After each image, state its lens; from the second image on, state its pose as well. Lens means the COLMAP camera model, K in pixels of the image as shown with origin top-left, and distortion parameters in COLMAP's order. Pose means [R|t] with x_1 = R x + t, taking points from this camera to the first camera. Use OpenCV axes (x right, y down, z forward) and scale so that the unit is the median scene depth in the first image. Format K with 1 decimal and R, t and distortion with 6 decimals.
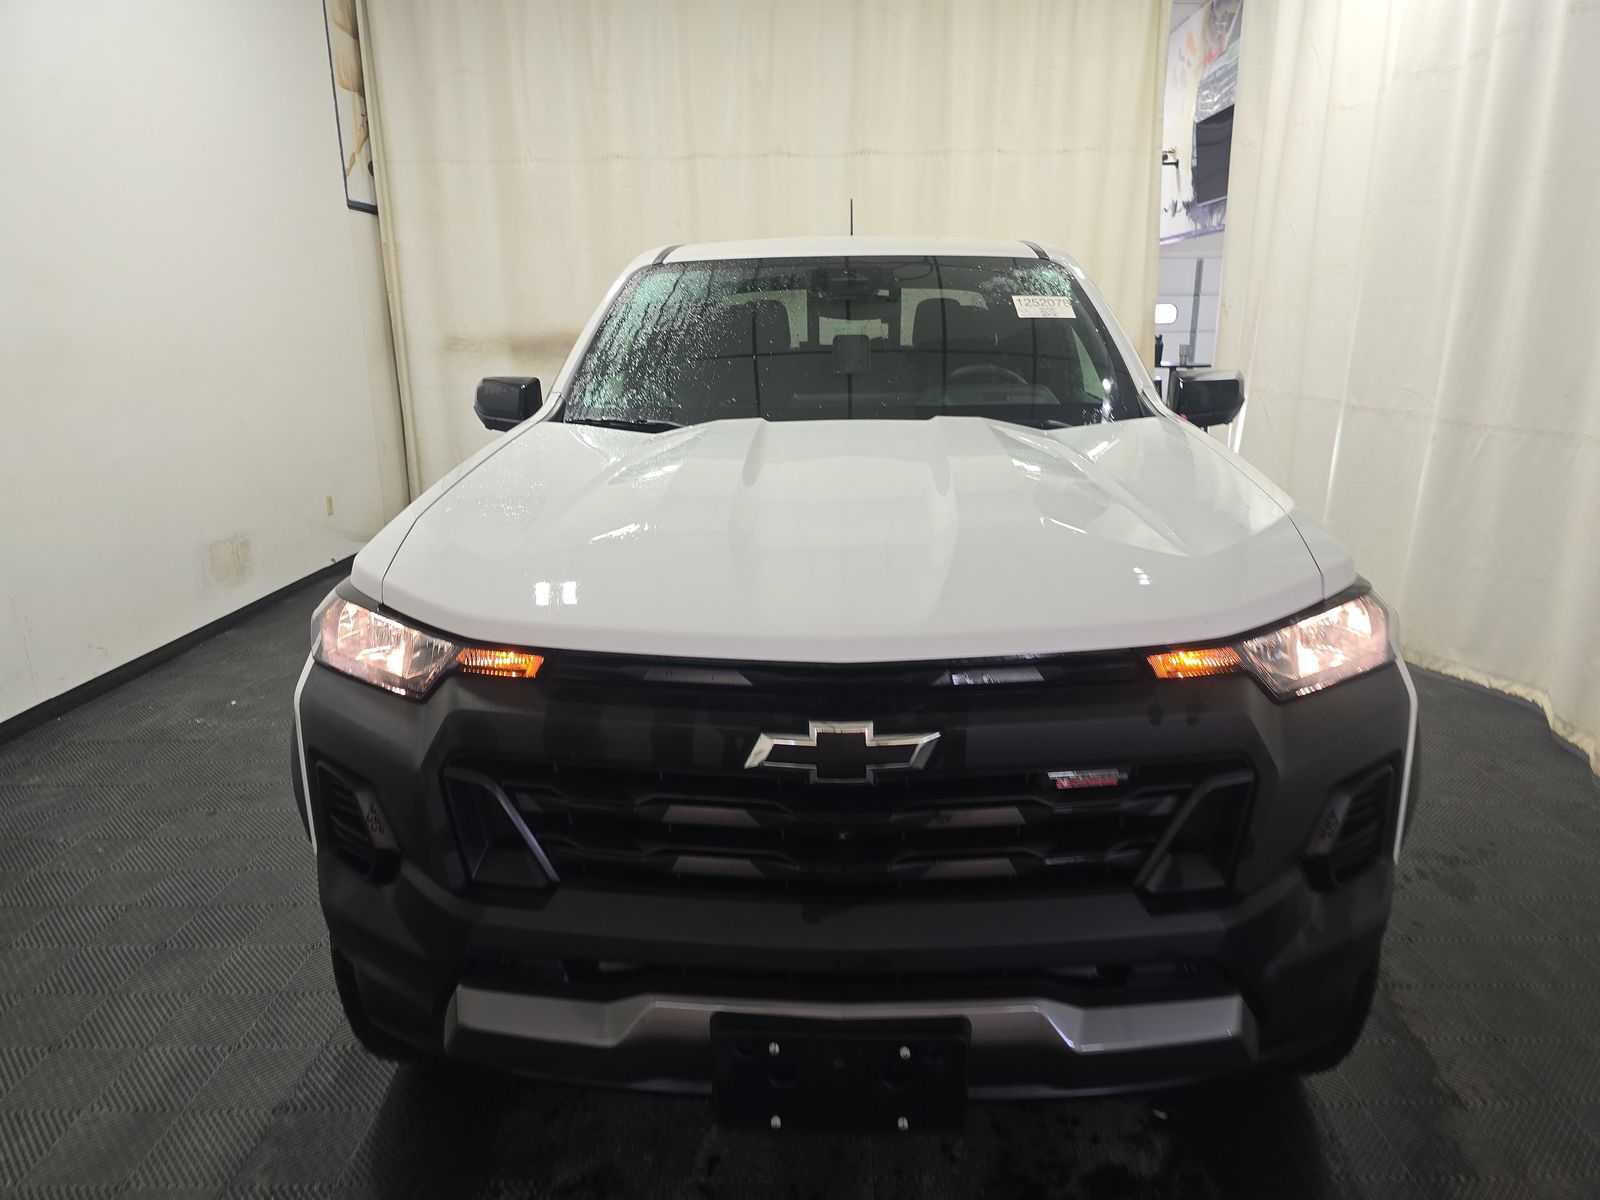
lens RADIAL K [[1046.8, 0, 815.9], [0, 1046.8, 601.0], [0, 0, 1]] dist [0.000778, -0.003051]
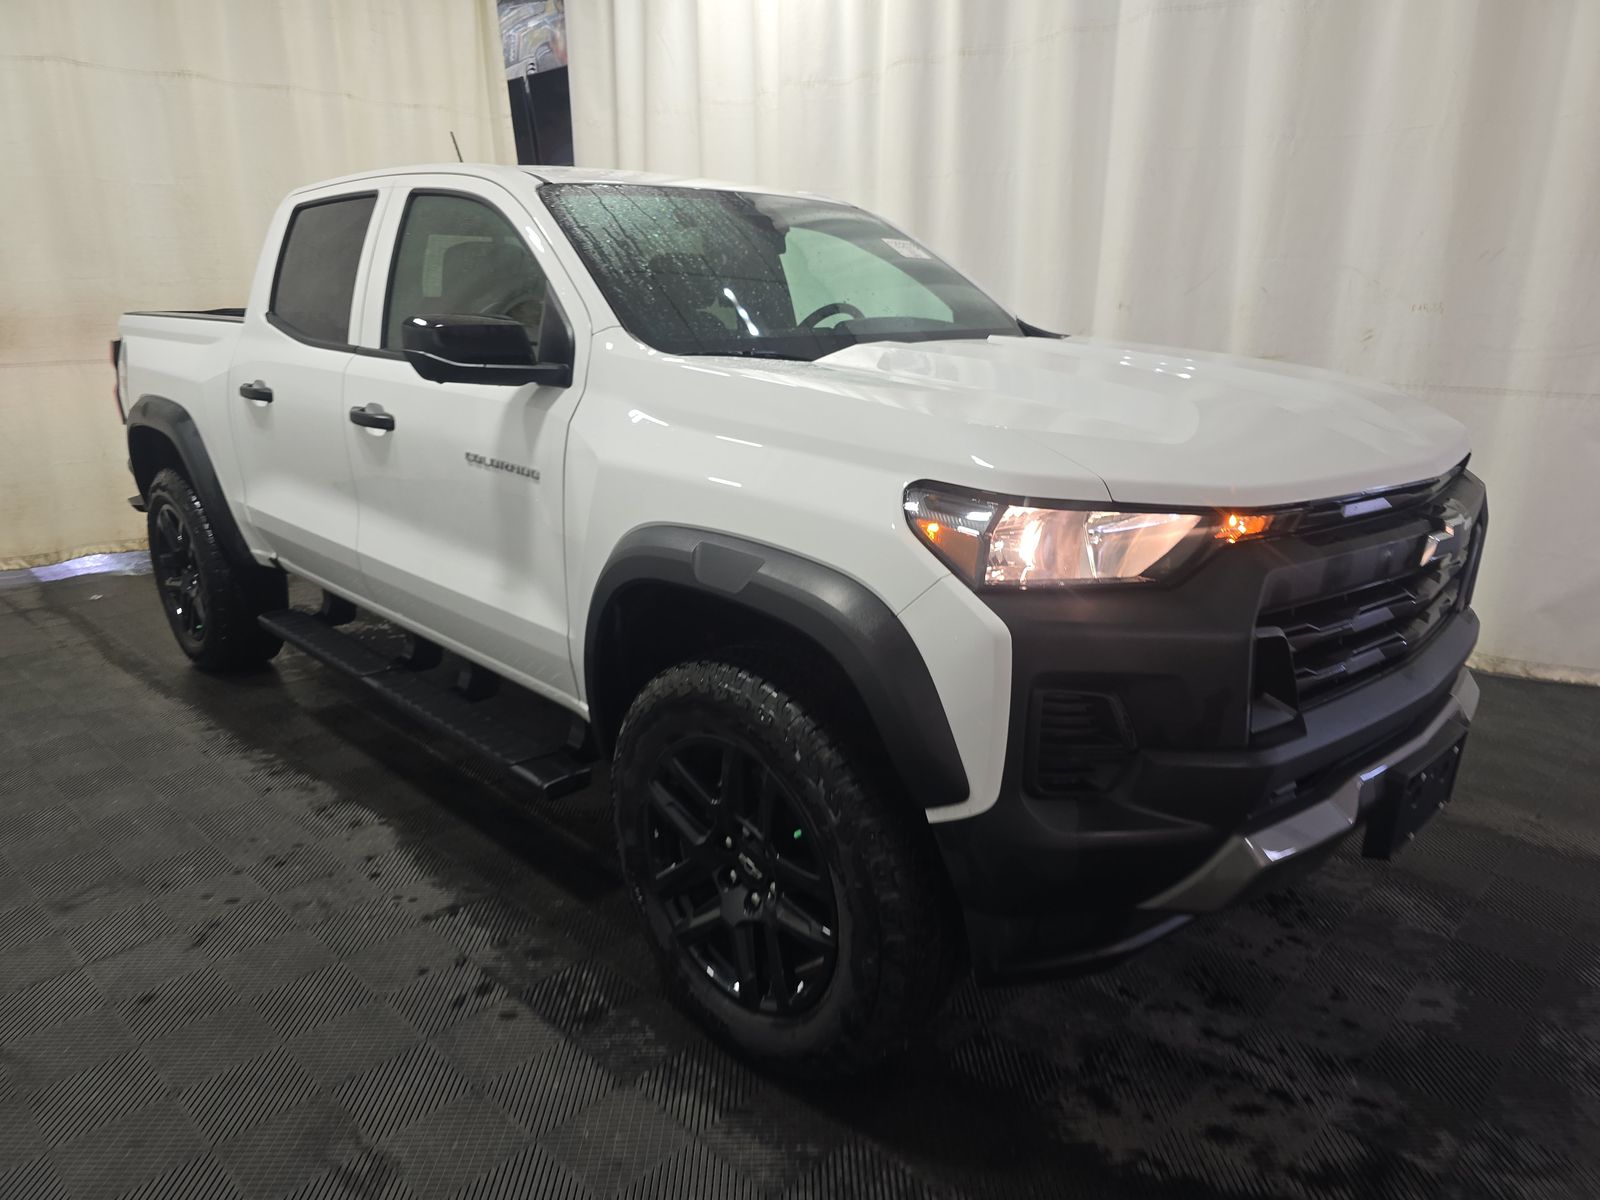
lens RADIAL K [[1046.8, 0, 815.9], [0, 1046.8, 601.0], [0, 0, 1]] dist [0.000778, -0.003051]
pose [[0.777695, -0.147280, 0.611146, -0.134604], [0.135297, 0.988599, 0.066075, 0.000696], [-0.613910, 0.031300, 0.788755, 0.043155]]
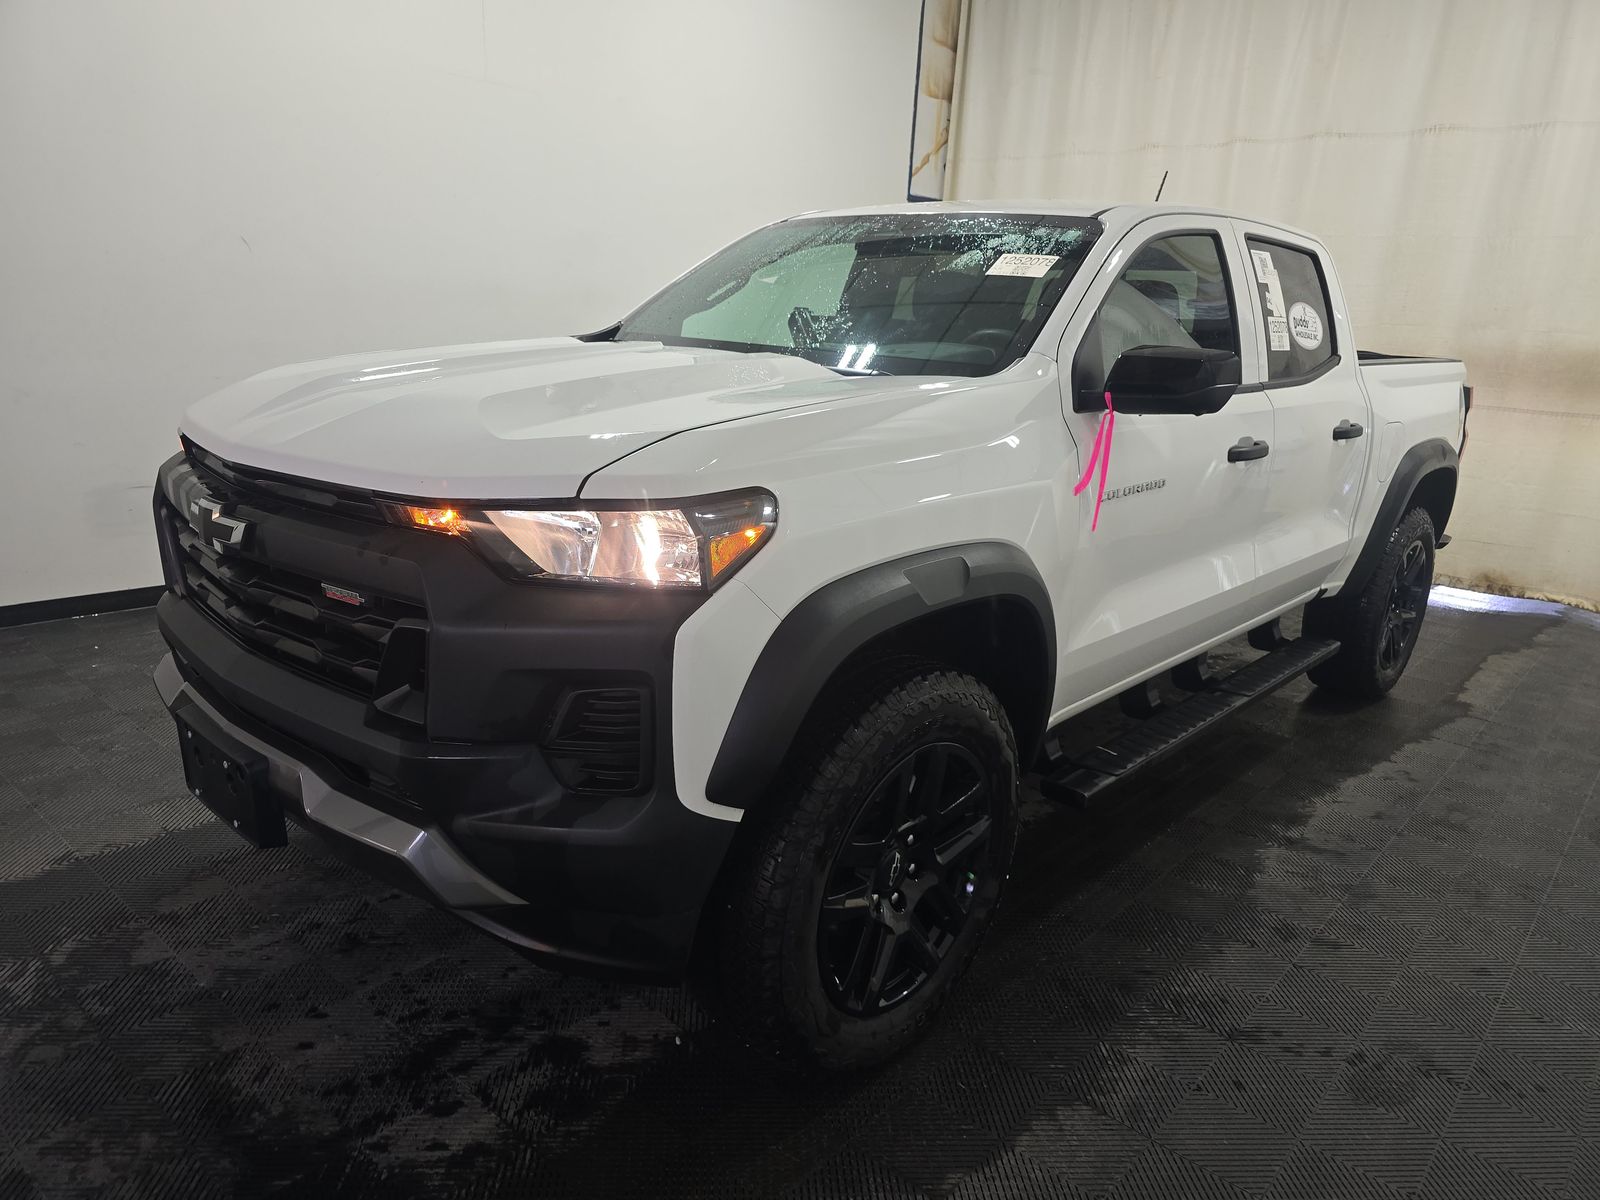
lens RADIAL K [[1042.6, 0, 800.0], [0, 1042.6, 600.0], [0, 0, 1]] dist [-0.000116, -0.025867]
pose [[0.773229, 0.212287, -0.597538, 0.232899], [-0.216443, 0.974064, 0.065972, -0.002947], [0.596045, 0.078322, 0.799122, 0.060108]]
